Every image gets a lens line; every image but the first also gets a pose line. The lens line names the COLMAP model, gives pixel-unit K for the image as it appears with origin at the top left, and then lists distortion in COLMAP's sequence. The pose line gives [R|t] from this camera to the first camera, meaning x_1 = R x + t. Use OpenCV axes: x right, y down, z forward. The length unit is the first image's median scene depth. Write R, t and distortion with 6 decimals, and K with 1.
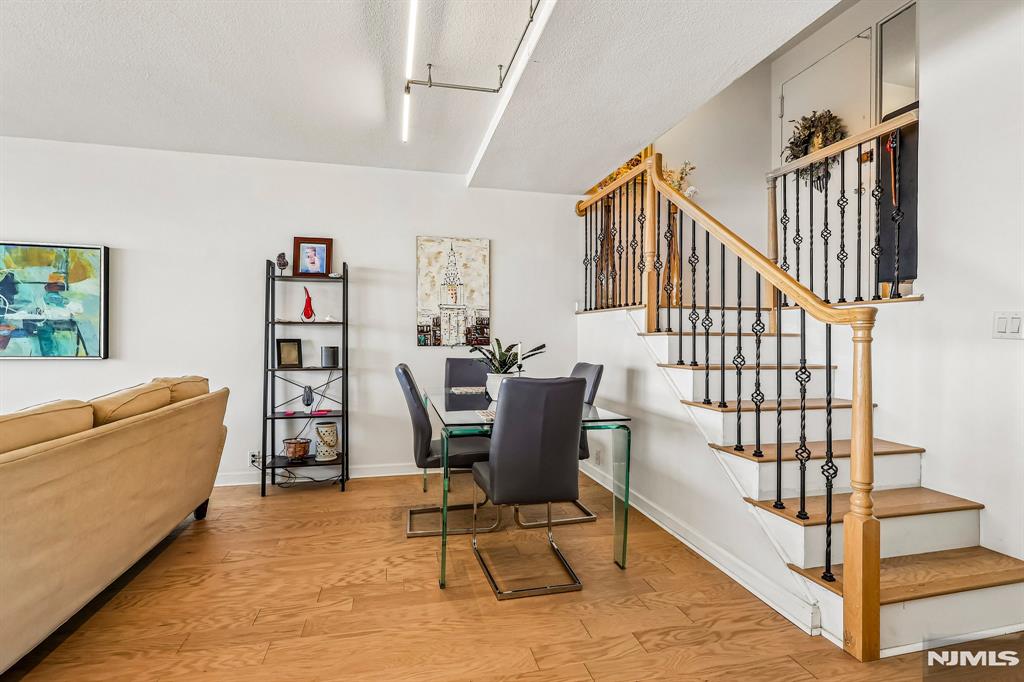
lens RADIAL K [[484.7, 0, 509.6], [0, 484.7, 344.9], [0, 0, 1]] dist [-0.004369, 0.000966]
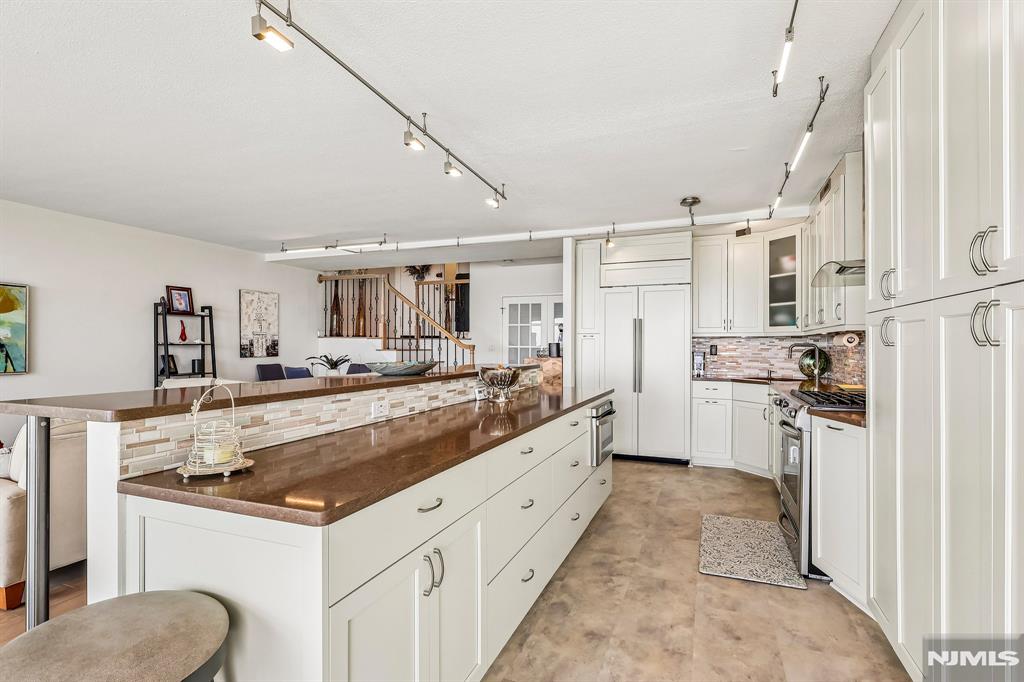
lens RADIAL K [[484.7, 0, 514.3], [0, 484.7, 343.4], [0, 0, 1]] dist [-0.004369, 0.000966]
pose [[0.578546, 0.001216, 0.815649, -1.157321], [0.008492, 0.999936, -0.007514, -0.030190], [-0.815605, 0.011274, 0.578499, -0.790651]]
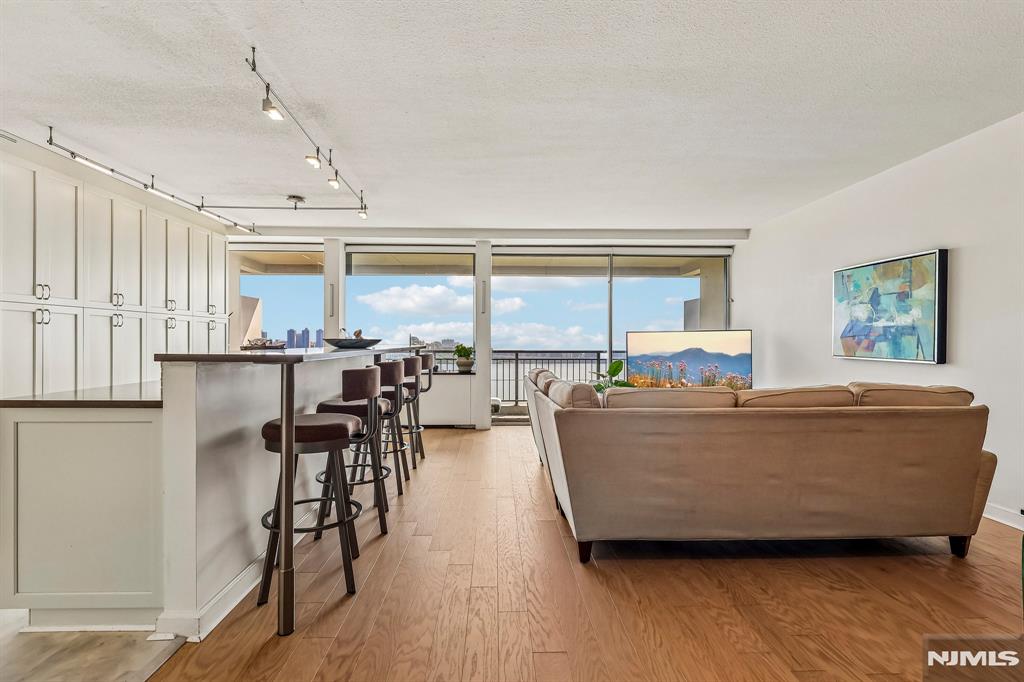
lens RADIAL K [[484.7, 0, 512.2], [0, 484.7, 338.5], [0, 0, 1]] dist [-0.004369, 0.000966]
pose [[-0.197868, -0.006517, -0.980207, 0.304999], [-0.012594, 0.999912, -0.004106, -0.007147], [0.980148, 0.011533, -0.197933, 0.349913]]
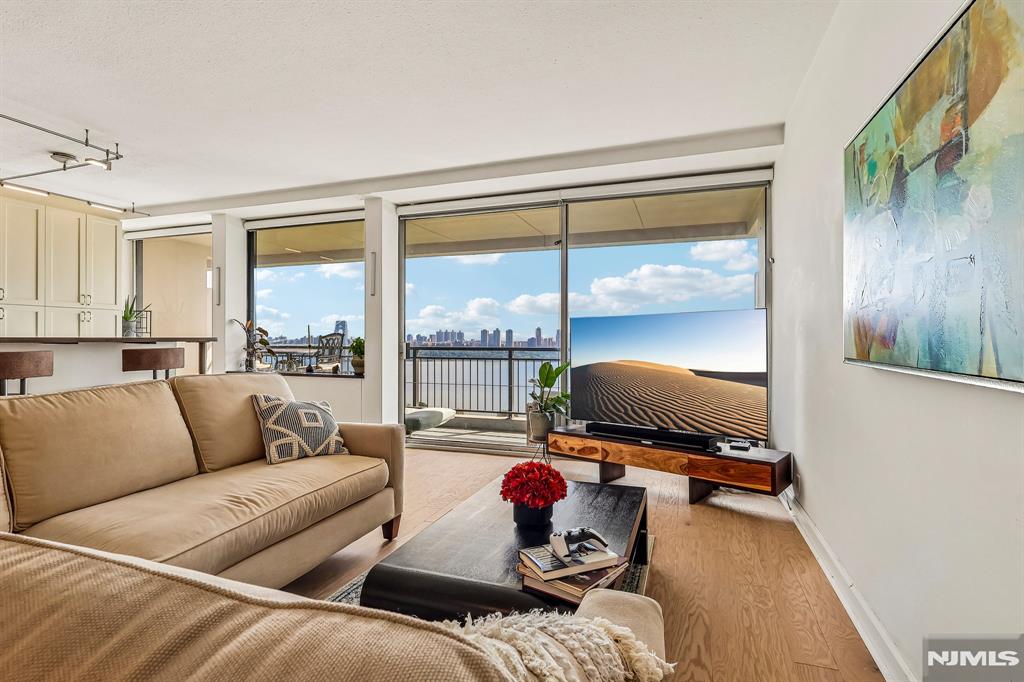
lens RADIAL K [[484.7, 0, 510.1], [0, 484.7, 336.4], [0, 0, 1]] dist [-0.004369, 0.000966]
pose [[-0.543626, -0.007133, -0.839297, -0.536357], [-0.009766, 0.999950, -0.002172, 0.004266], [0.839271, 0.007016, -0.543668, 0.936311]]
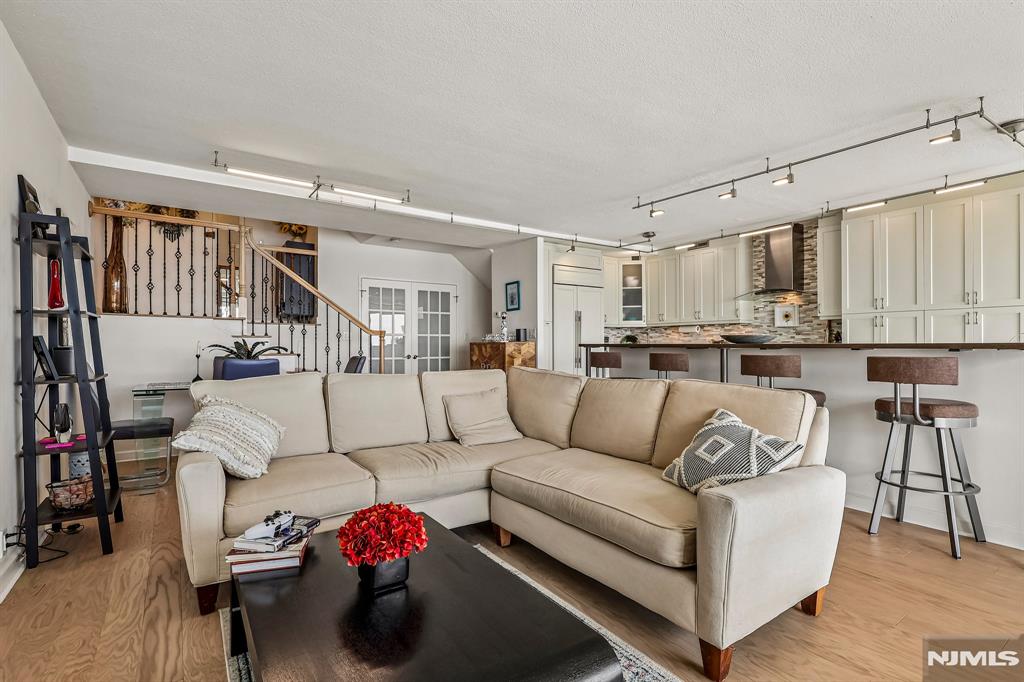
lens RADIAL K [[484.7, 0, 512.3], [0, 484.7, 341.9], [0, 0, 1]] dist [-0.004369, 0.000966]
pose [[-0.365984, 0.000882, 0.930621, -1.419717], [0.010912, 0.999935, 0.003343, -0.000637], [-0.930557, 0.011379, -0.365970, 0.706657]]
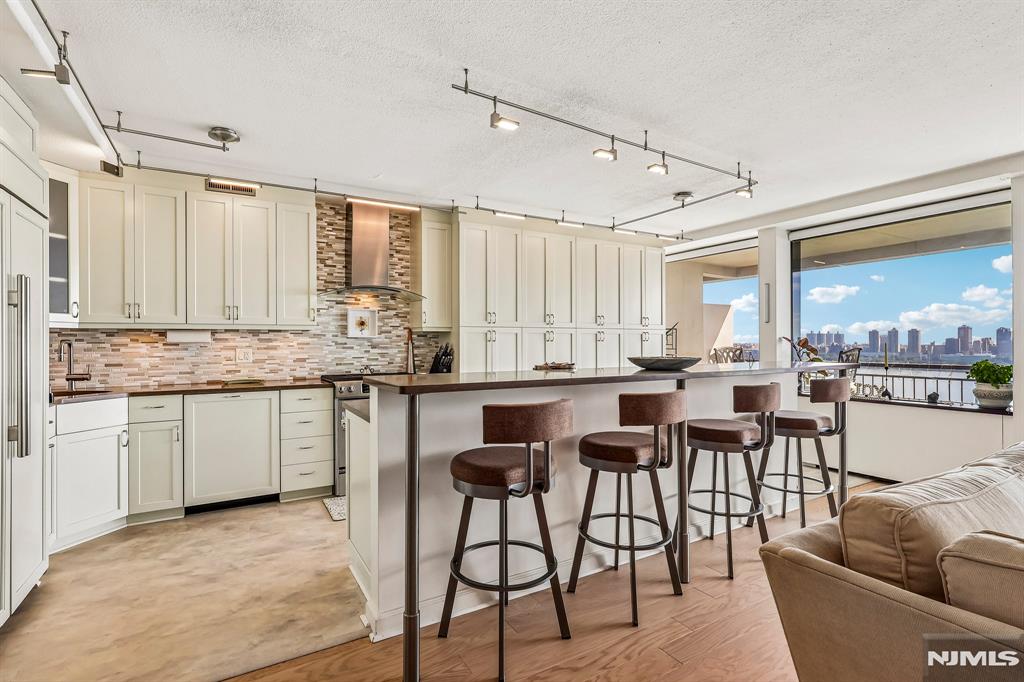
lens RADIAL K [[484.7, 0, 512.5], [0, 484.7, 340.5], [0, 0, 1]] dist [-0.004369, 0.000966]
pose [[-0.954845, -0.001640, -0.297101, -0.136654], [-0.002859, 0.999989, 0.003671, -0.037194], [0.297092, 0.004355, -0.954839, 0.516312]]
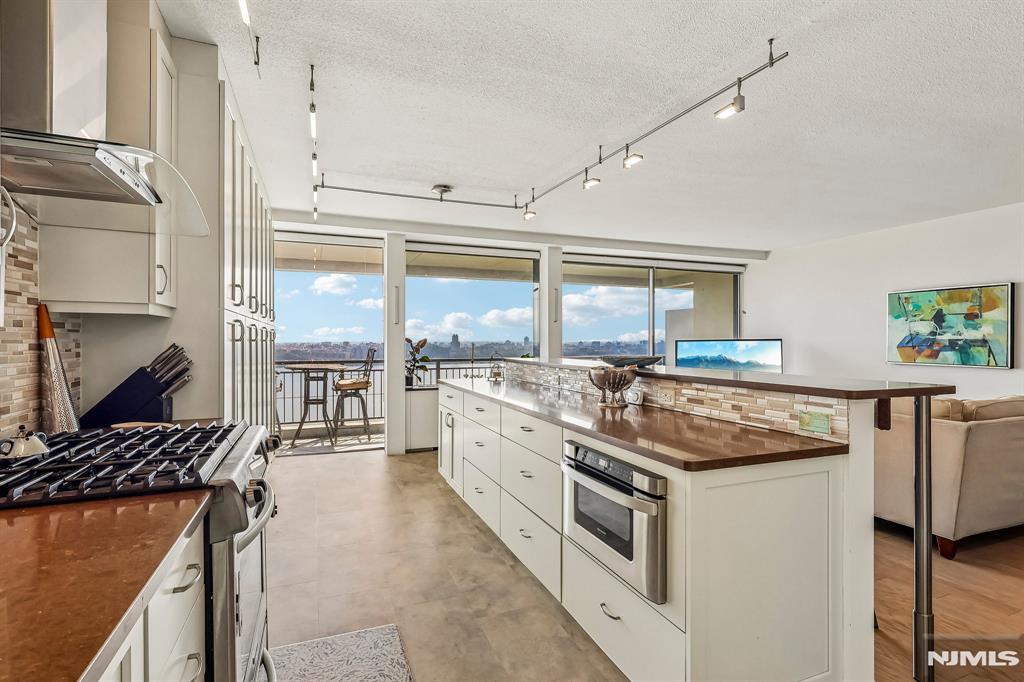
lens RADIAL K [[484.7, 0, 510.9], [0, 484.7, 339.5], [0, 0, 1]] dist [-0.004369, 0.000966]
pose [[0.143098, -0.007365, -0.989681, 0.262425], [-0.007925, 0.999932, -0.008587, -0.028257], [0.989677, 0.009072, 0.143030, -0.531110]]
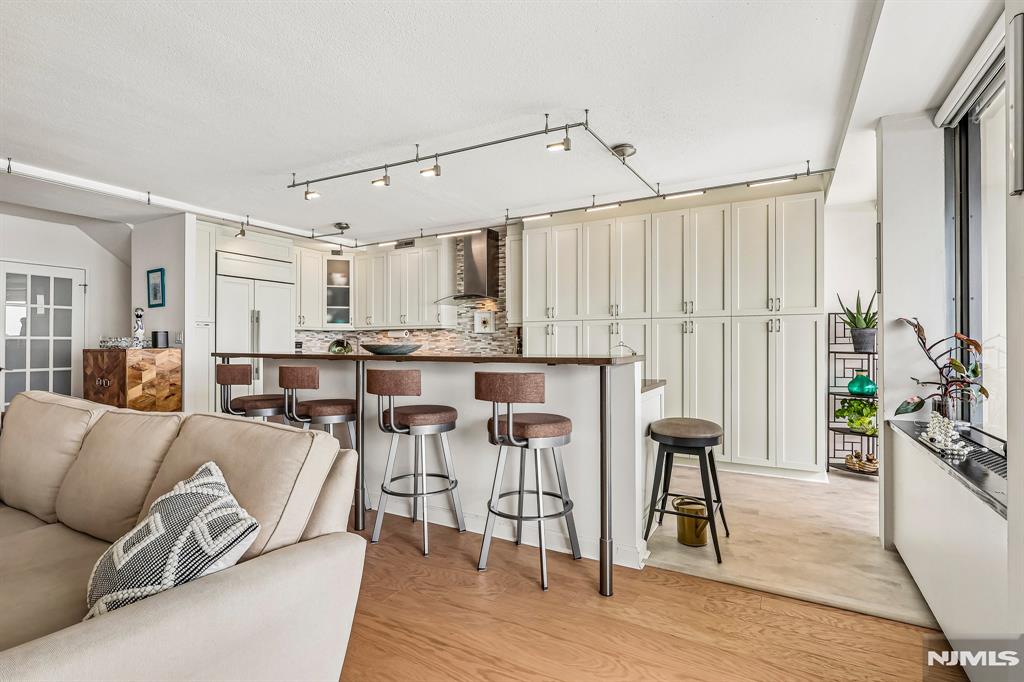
lens RADIAL K [[484.7, 0, 515.7], [0, 484.7, 342.6], [0, 0, 1]] dist [-0.004369, 0.000966]
pose [[-0.739557, -0.000271, 0.673094, -1.414485], [0.004770, 0.999973, 0.005644, -0.013819], [-0.673078, 0.007385, -0.739535, 0.354942]]
